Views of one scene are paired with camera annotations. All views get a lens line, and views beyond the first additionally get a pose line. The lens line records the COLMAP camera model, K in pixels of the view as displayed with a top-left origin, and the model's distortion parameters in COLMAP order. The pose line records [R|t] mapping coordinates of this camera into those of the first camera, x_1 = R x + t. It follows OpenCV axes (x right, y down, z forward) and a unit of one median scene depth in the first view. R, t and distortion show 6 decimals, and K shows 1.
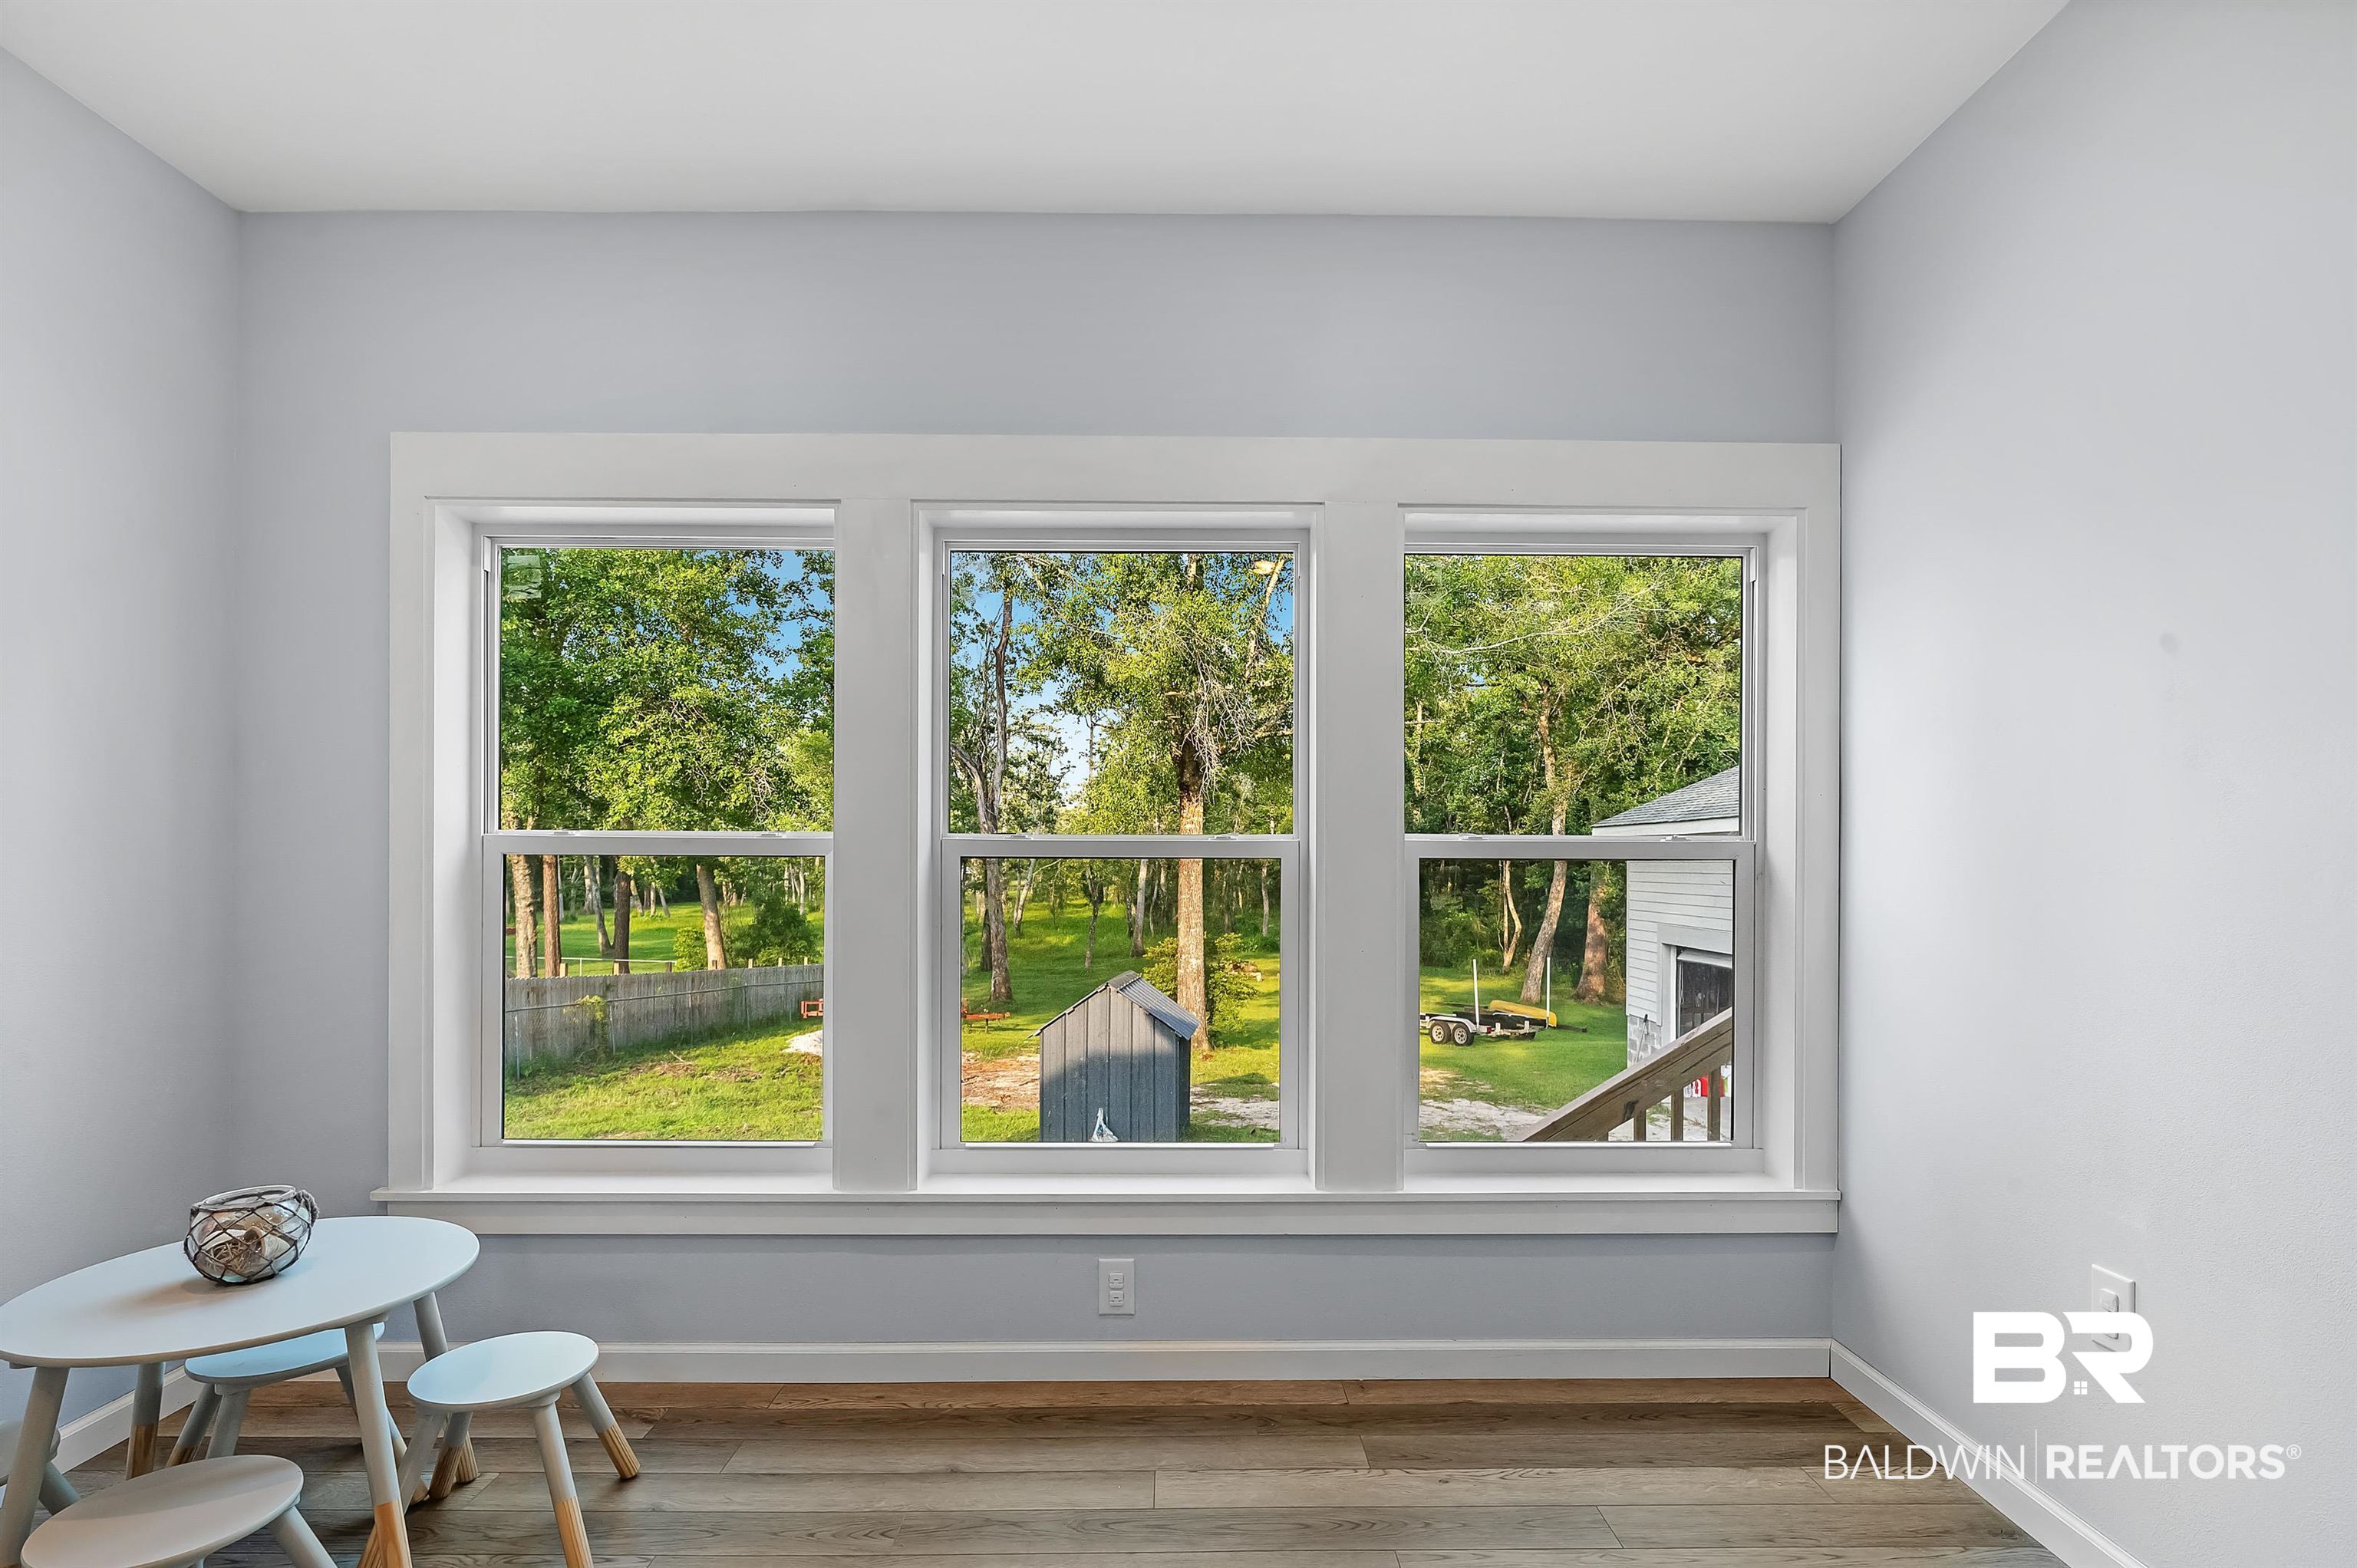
lens RADIAL K [[1133.4, 0, 1188.4], [0, 1133.4, 858.6], [0, 0, 1]] dist [-0.005670, -0.000117]
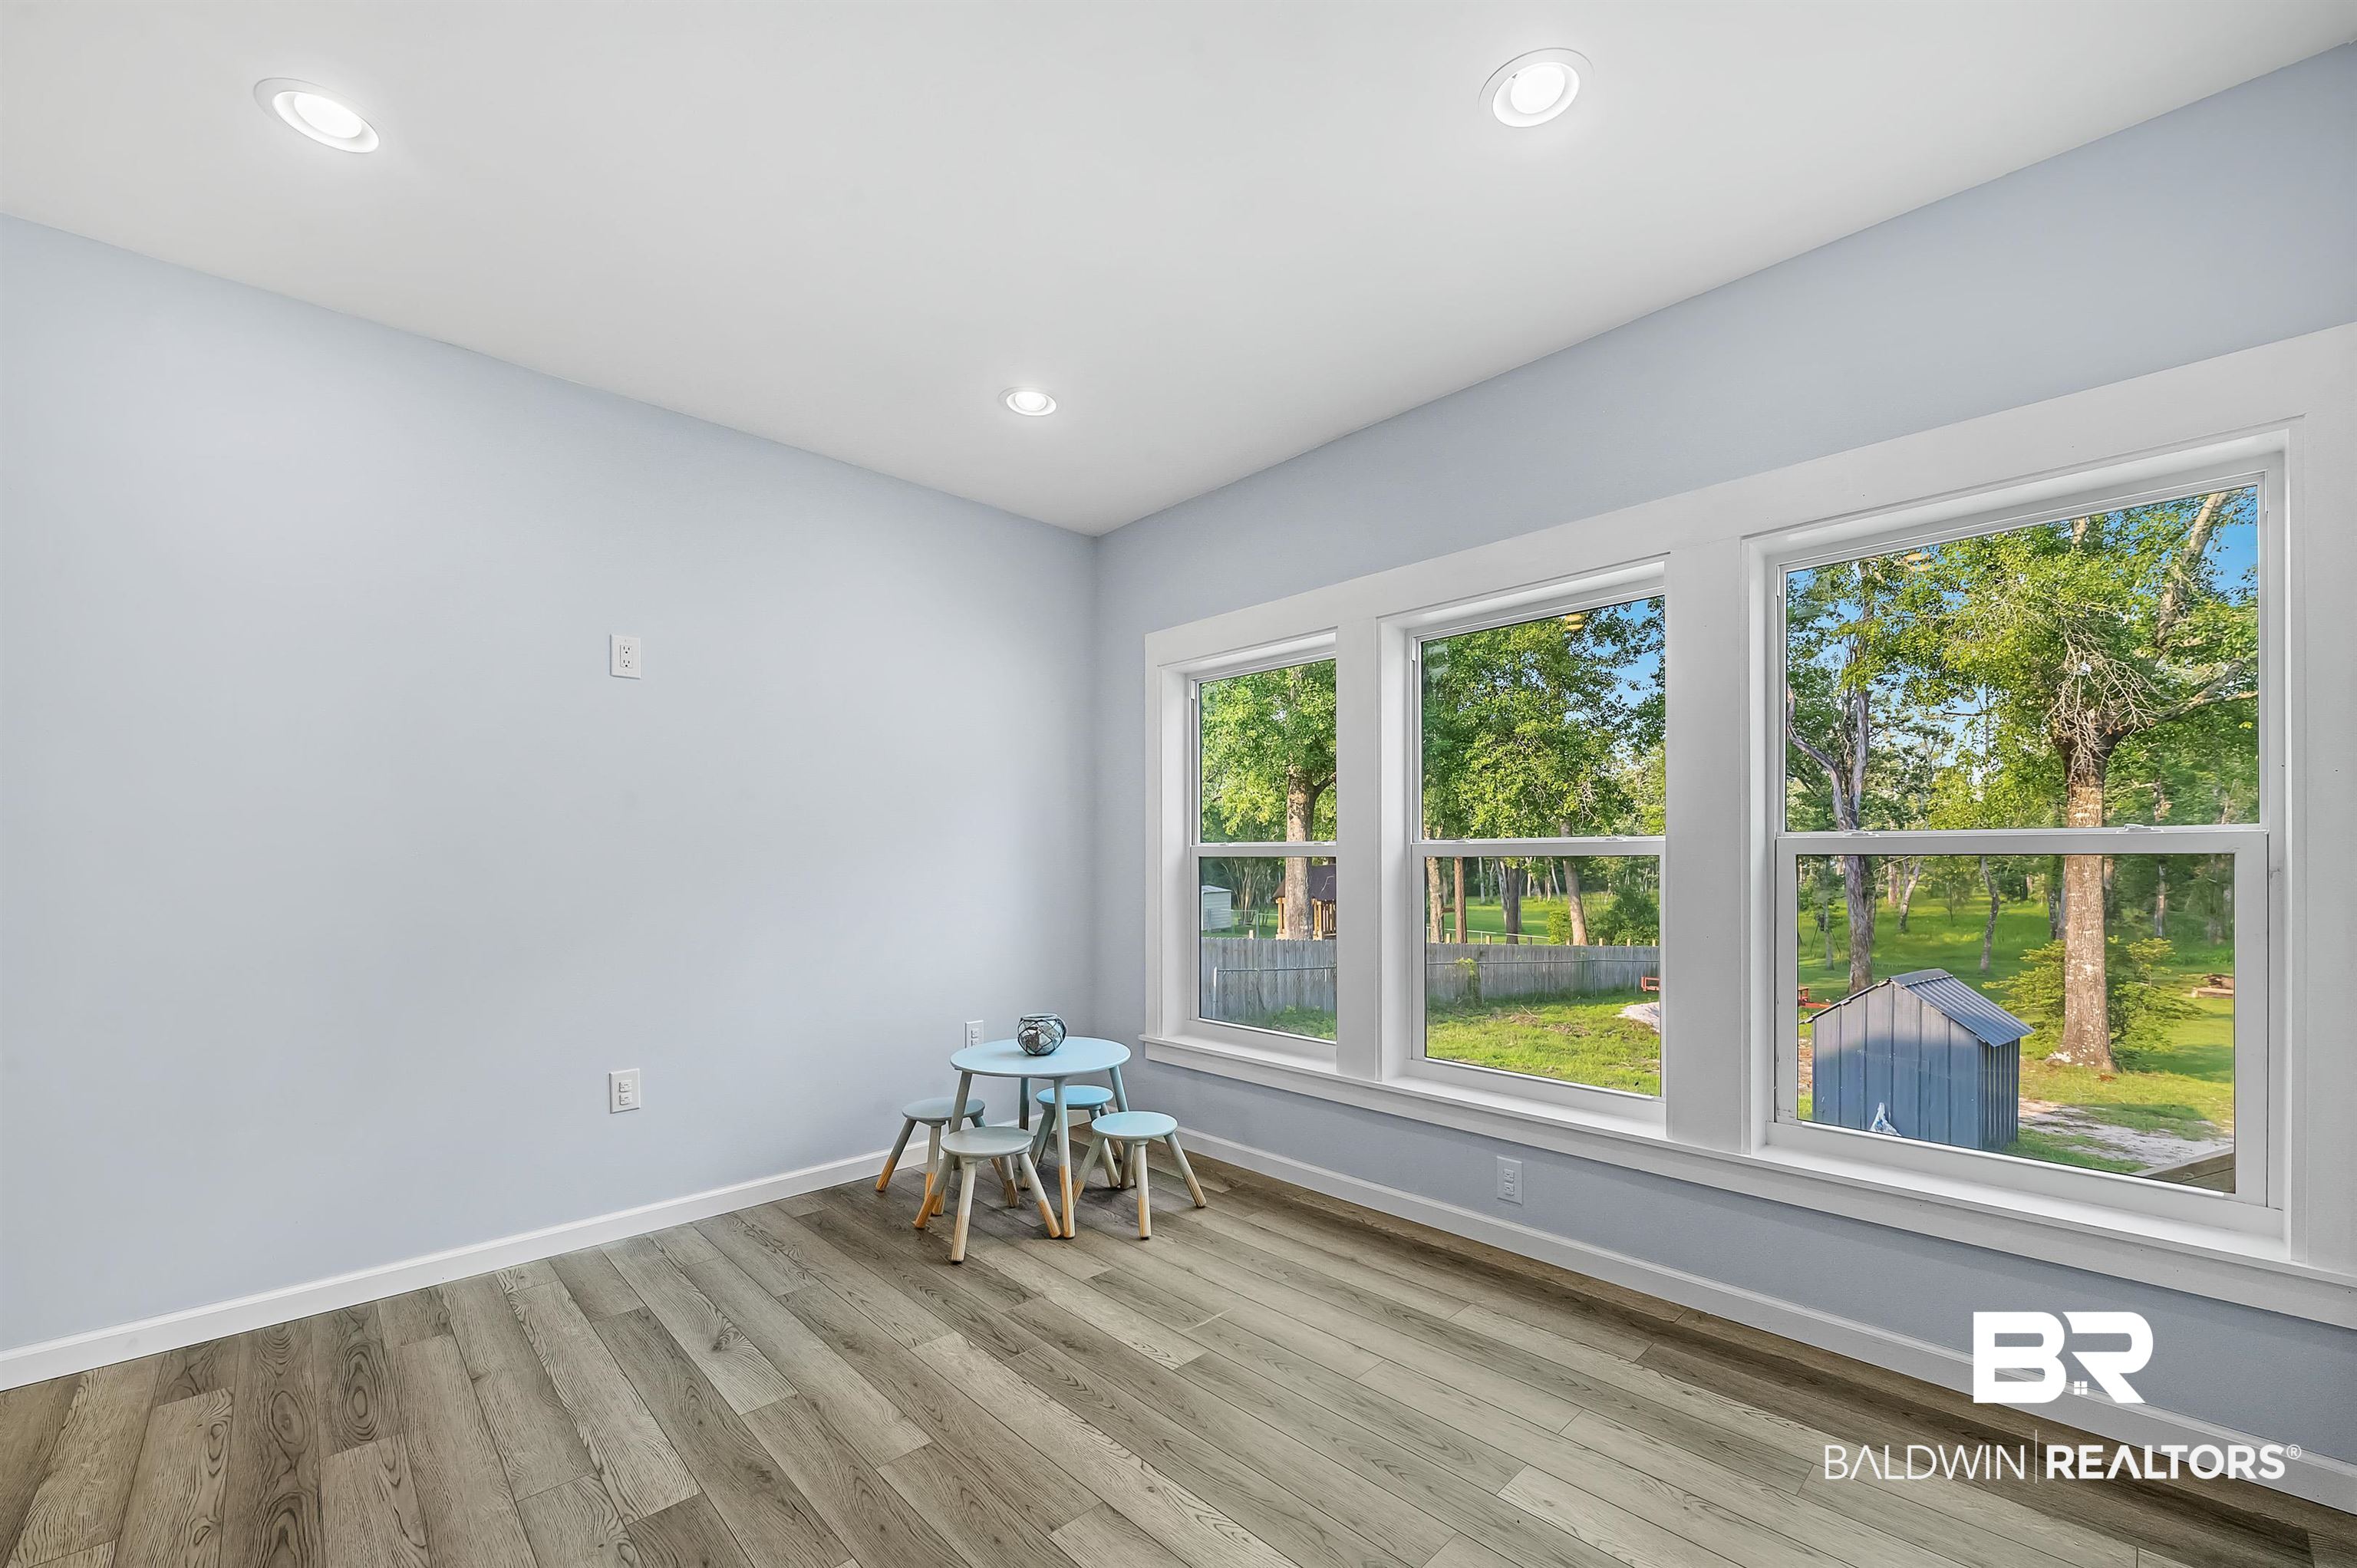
lens RADIAL K [[931.4, 0, 1202.5], [0, 931.4, 854.7], [0, 0, 1]] dist [-0.001757, -0.000209]
pose [[0.698137, -0.007778, -0.715922, 0.046948], [0.007237, 0.999967, -0.003807, -0.000126], [0.715928, -0.002523, 0.698170, -0.001740]]
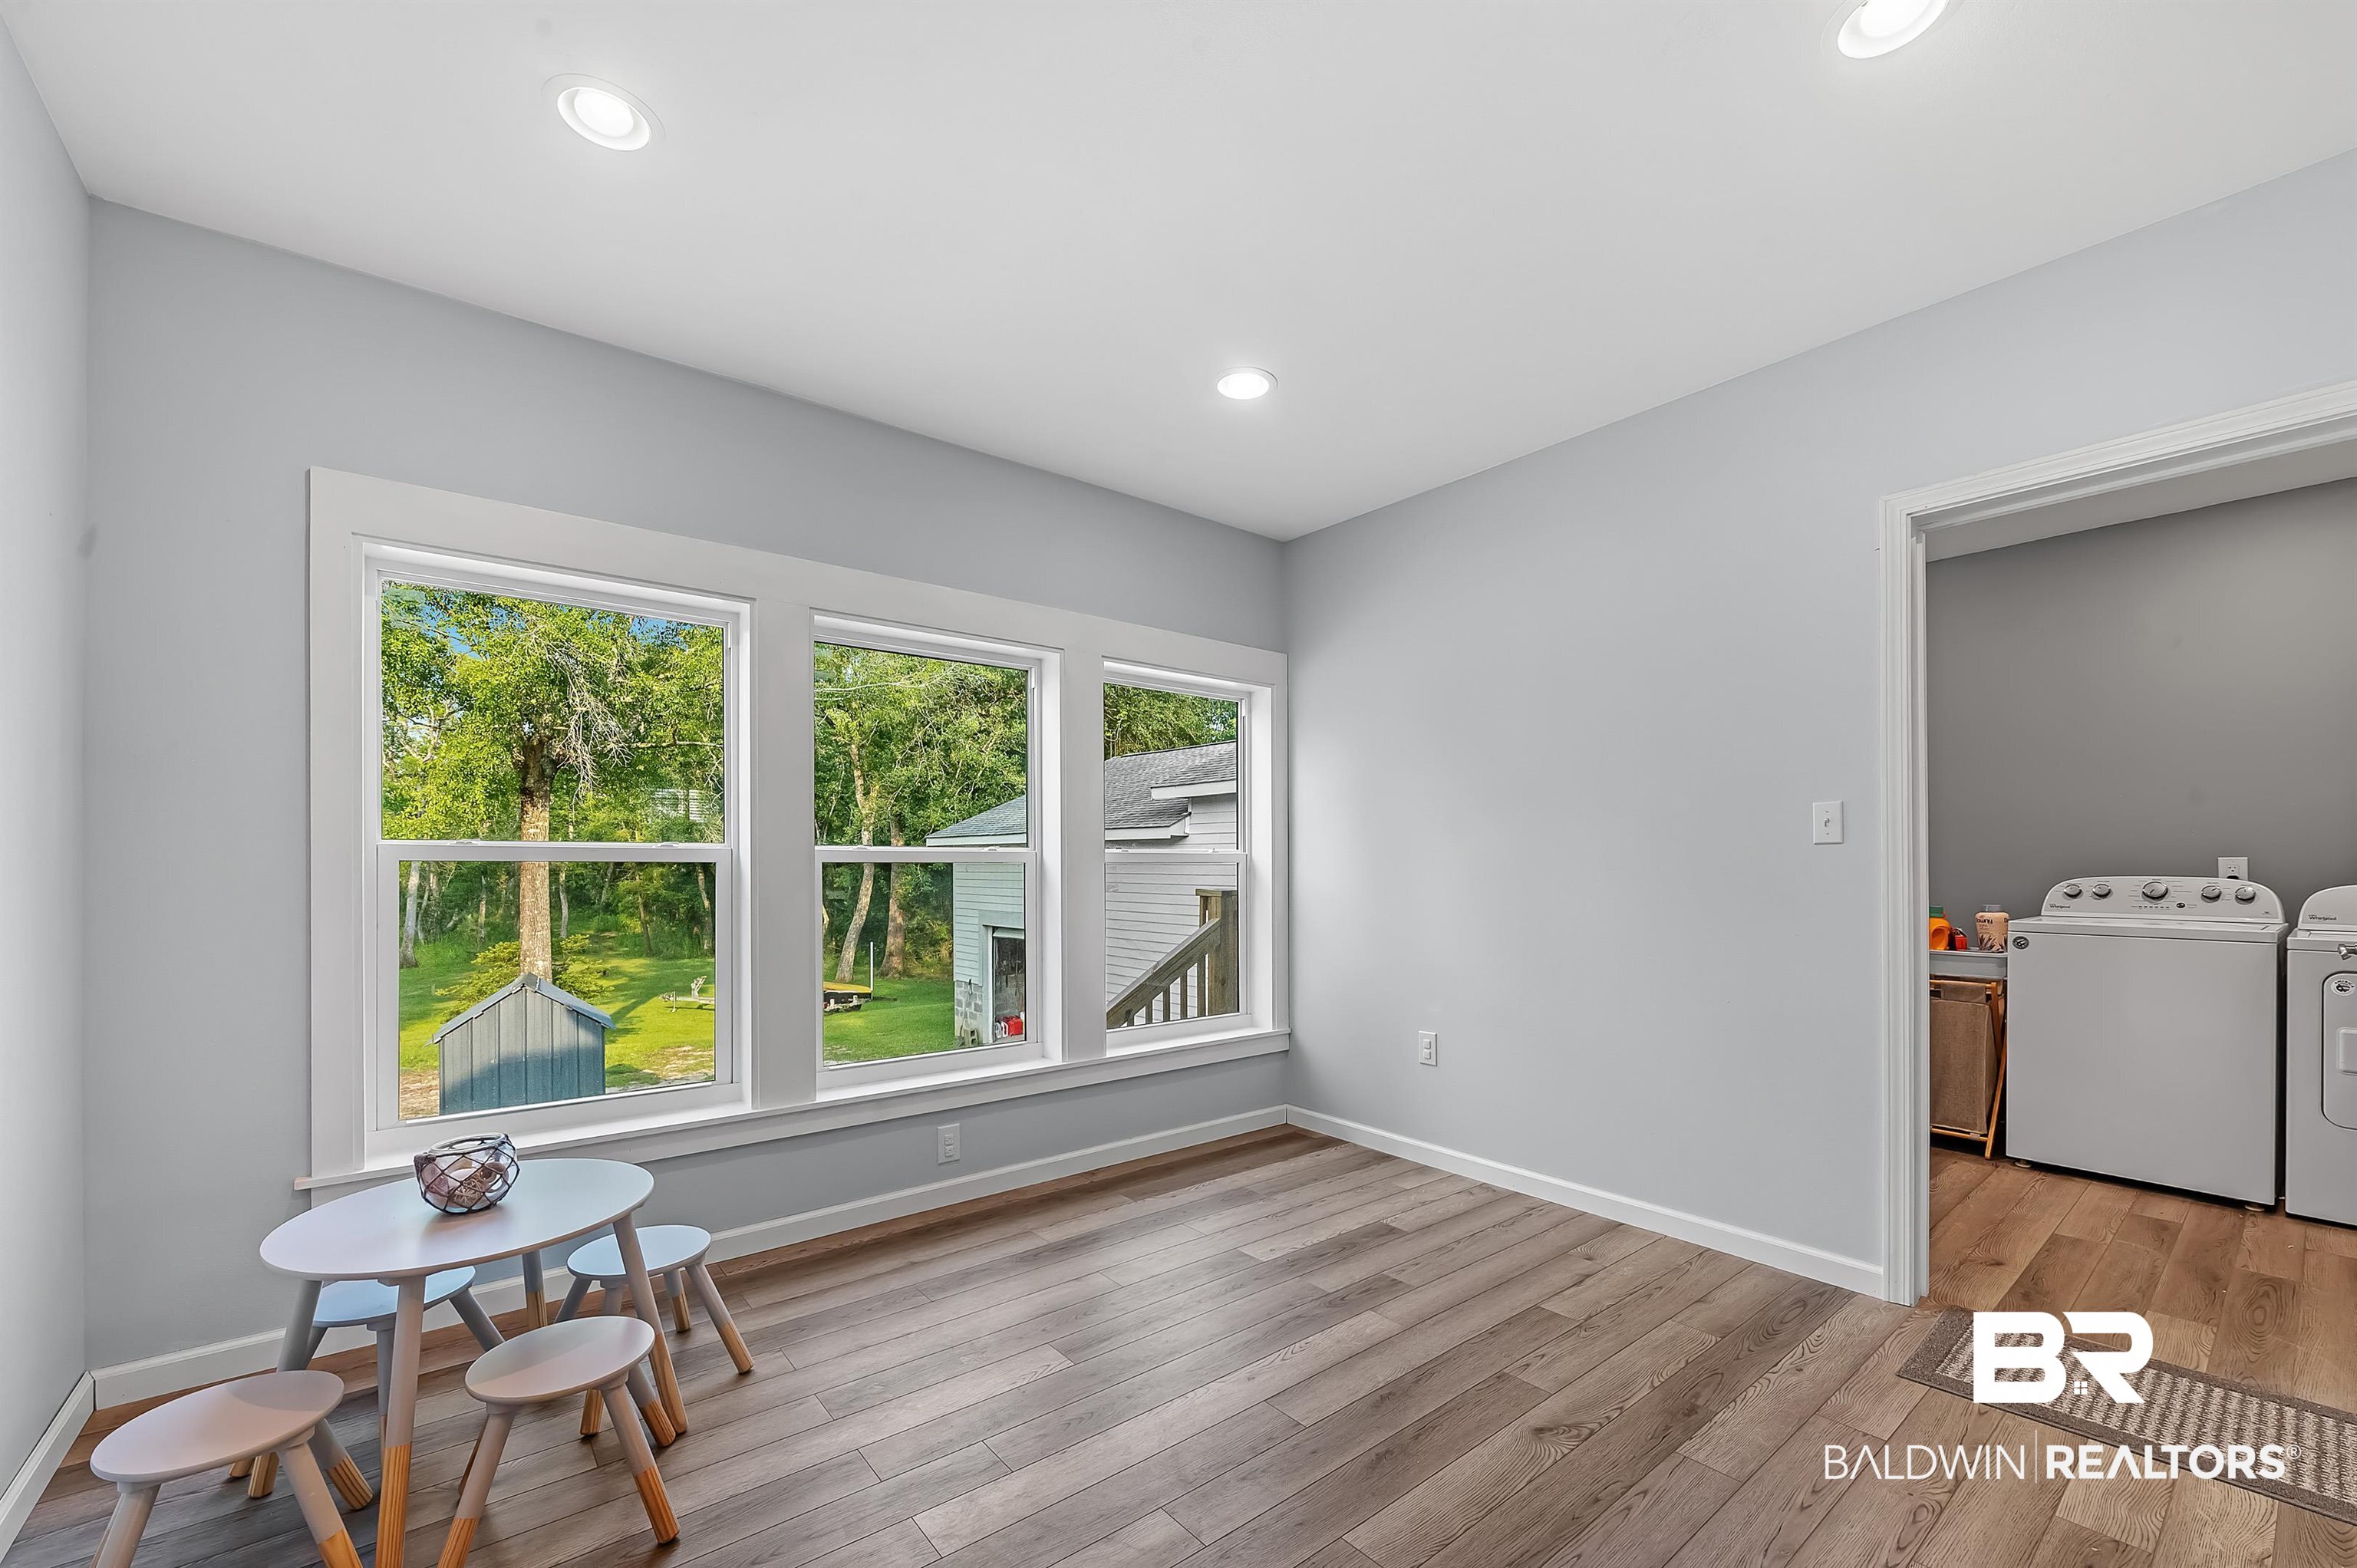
lens RADIAL K [[932.7, 0, 1187.9], [0, 932.7, 856.7], [0, 0, 1]] dist [-0.001331, -0.003639]
pose [[0.787641, 0.001973, 0.616132, -0.058681], [0.001671, 0.999984, -0.005337, -0.000183], [-0.616133, 0.005233, 0.787625, -0.019225]]
